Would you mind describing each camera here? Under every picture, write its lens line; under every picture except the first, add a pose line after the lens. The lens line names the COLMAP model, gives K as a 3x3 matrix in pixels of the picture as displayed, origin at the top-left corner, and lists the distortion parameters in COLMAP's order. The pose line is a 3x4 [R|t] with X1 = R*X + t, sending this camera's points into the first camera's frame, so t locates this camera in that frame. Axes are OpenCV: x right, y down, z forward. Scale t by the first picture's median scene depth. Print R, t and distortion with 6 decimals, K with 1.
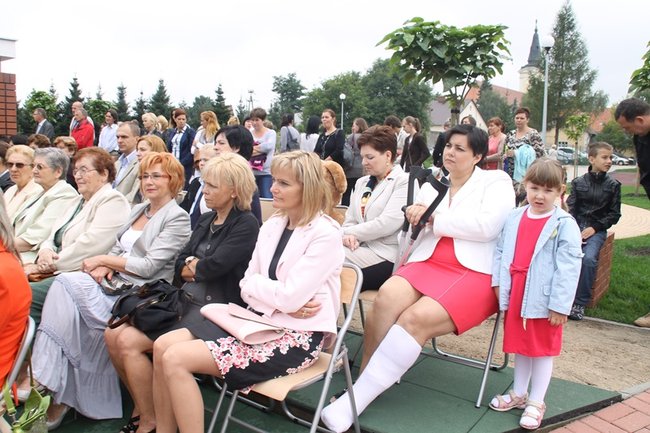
lens RADIAL K [[515.8, 0, 329.9], [0, 515.8, 220.8], [0, 0, 1]] dist [-0.122867, 0.038657]
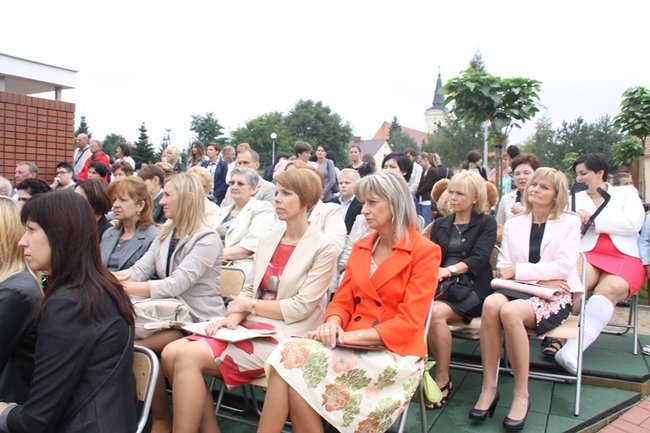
lens RADIAL K [[515.8, 0, 322.7], [0, 515.8, 220.6], [0, 0, 1]] dist [-0.122867, 0.038657]
pose [[0.987017, -0.010869, 0.160250, -0.245733], [0.023040, 0.996970, -0.074290, 0.026796], [-0.158957, 0.077018, 0.984277, -0.070280]]
